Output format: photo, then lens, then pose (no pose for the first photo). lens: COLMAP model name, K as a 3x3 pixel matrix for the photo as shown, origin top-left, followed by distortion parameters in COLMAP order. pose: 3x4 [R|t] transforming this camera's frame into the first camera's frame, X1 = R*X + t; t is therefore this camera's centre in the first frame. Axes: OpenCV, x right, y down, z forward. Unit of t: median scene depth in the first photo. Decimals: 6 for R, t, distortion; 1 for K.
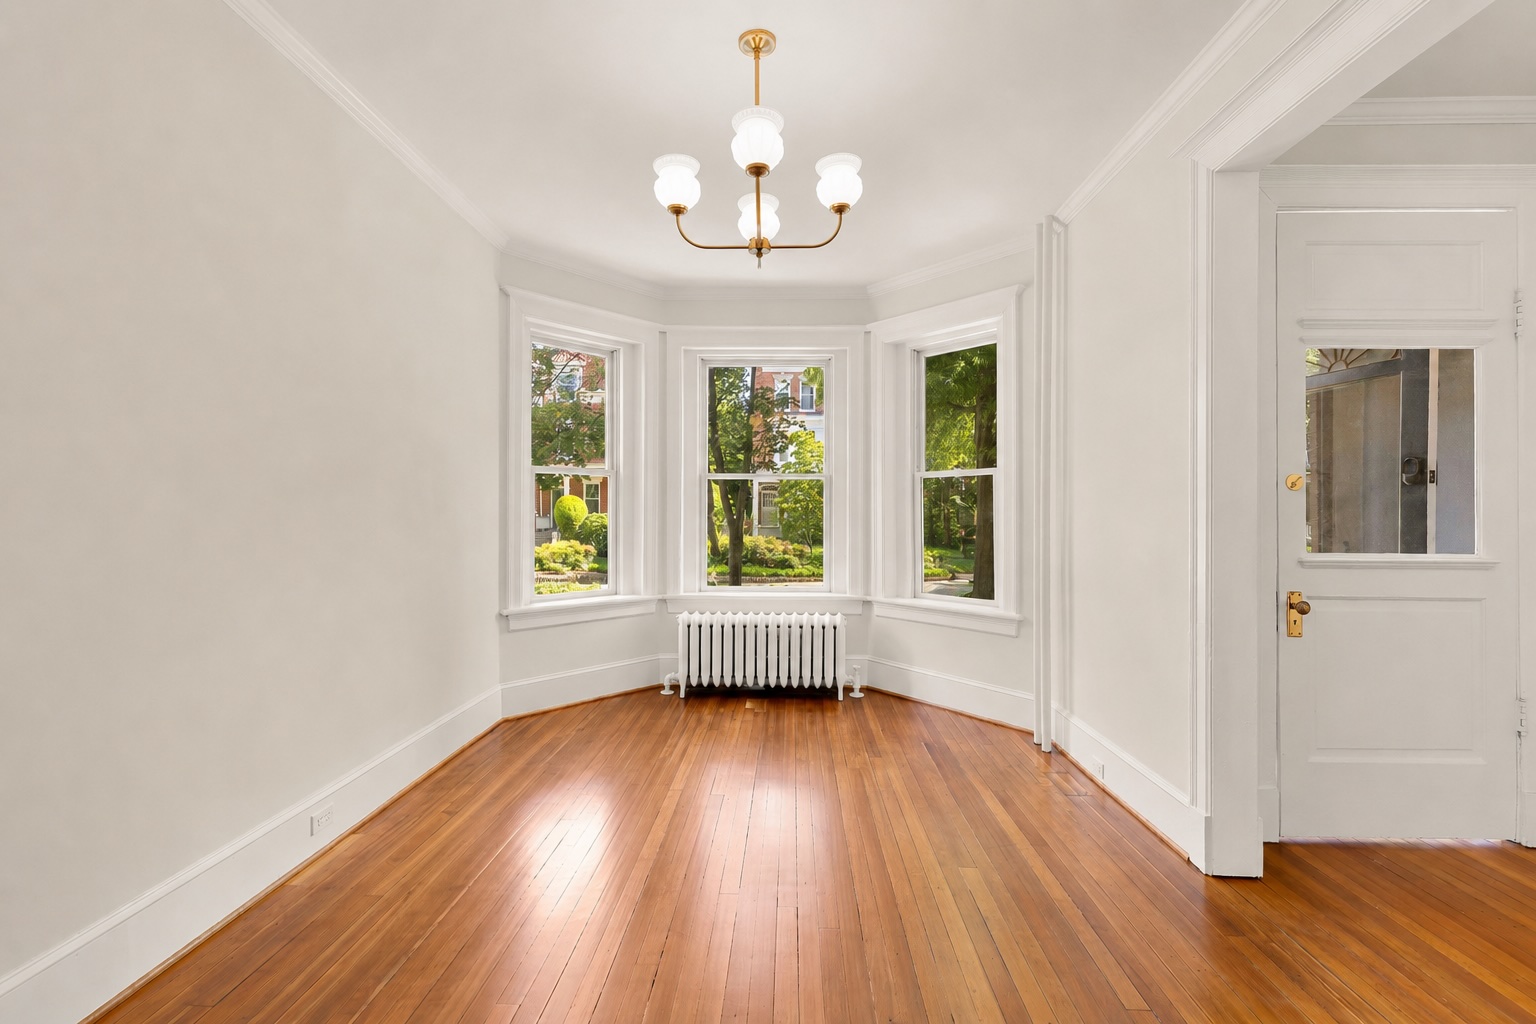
lens RADIAL K [[696.0, 0, 770.6], [0, 696.0, 513.4], [0, 0, 1]] dist [0.011104, -0.001974]
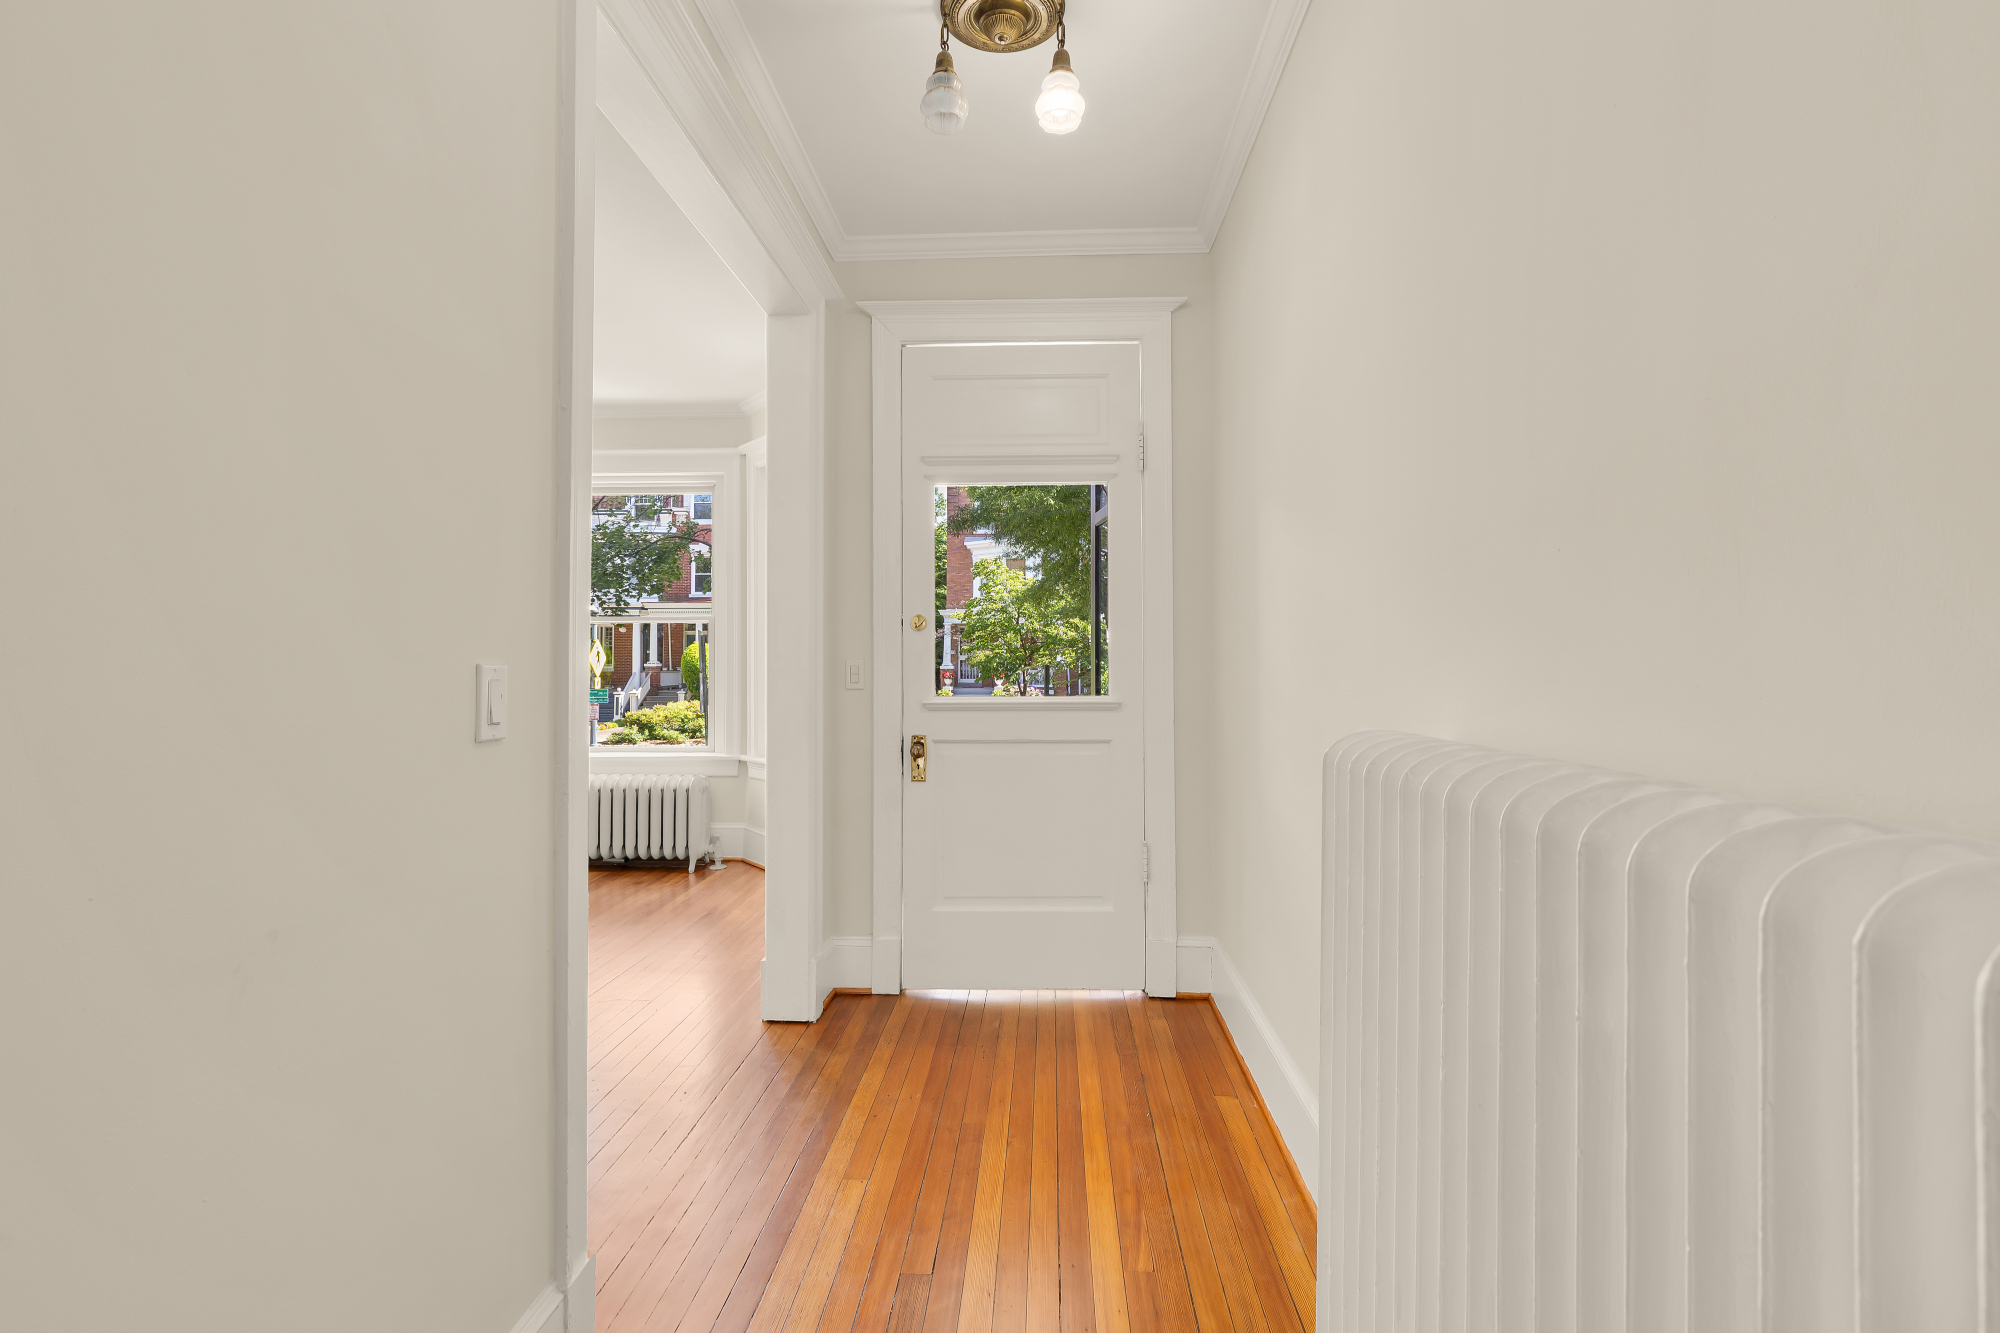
lens RADIAL K [[906.2, 0, 1001.7], [0, 906.2, 651.9], [0, 0, 1]] dist [0.011104, -0.001974]
pose [[0.999958, -0.008258, -0.004046, 0.488341], [0.008201, 0.999869, -0.013983, 0.007754], [0.004161, 0.013949, 0.999894, -0.145835]]
